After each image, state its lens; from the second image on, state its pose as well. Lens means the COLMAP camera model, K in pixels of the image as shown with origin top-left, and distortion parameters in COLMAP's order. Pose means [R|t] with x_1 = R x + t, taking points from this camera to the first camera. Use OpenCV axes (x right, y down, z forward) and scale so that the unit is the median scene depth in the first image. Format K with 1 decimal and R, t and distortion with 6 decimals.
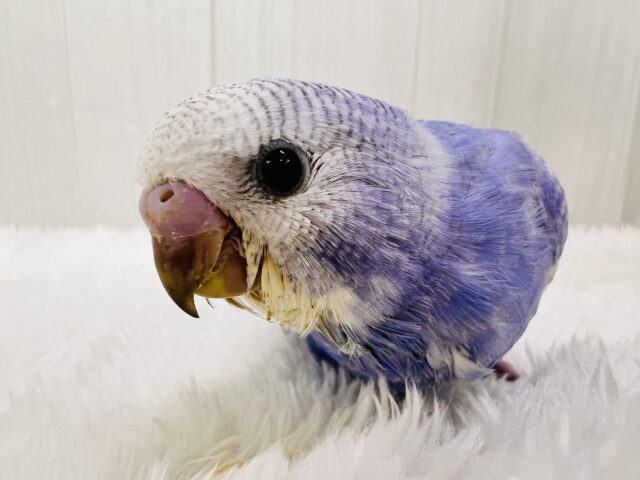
lens RADIAL K [[542.8, 0, 320.0], [0, 542.8, 240.0], [0, 0, 1]] dist [-0.004354, -0.001315]
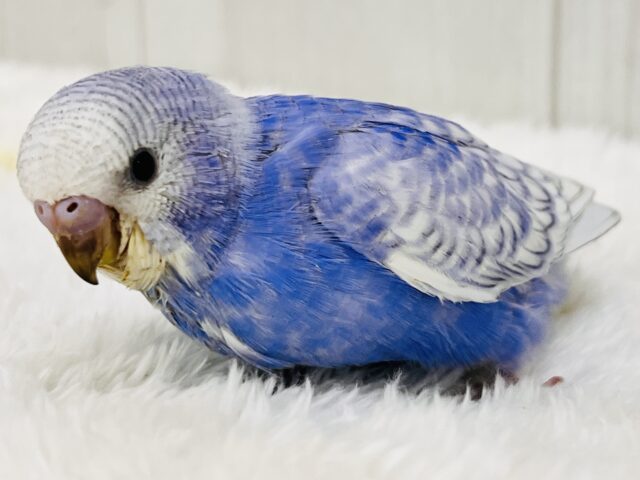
lens RADIAL K [[1435.1, 0, 320.0], [0, 1435.1, 240.0], [0, 0, 1]] dist [-0.061523, 0.354636]
pose [[0.928395, -0.227109, 0.294115, -0.746077], [0.166897, 0.962018, 0.216027, -0.650077], [-0.332006, -0.151471, 0.931036, -2.519741]]
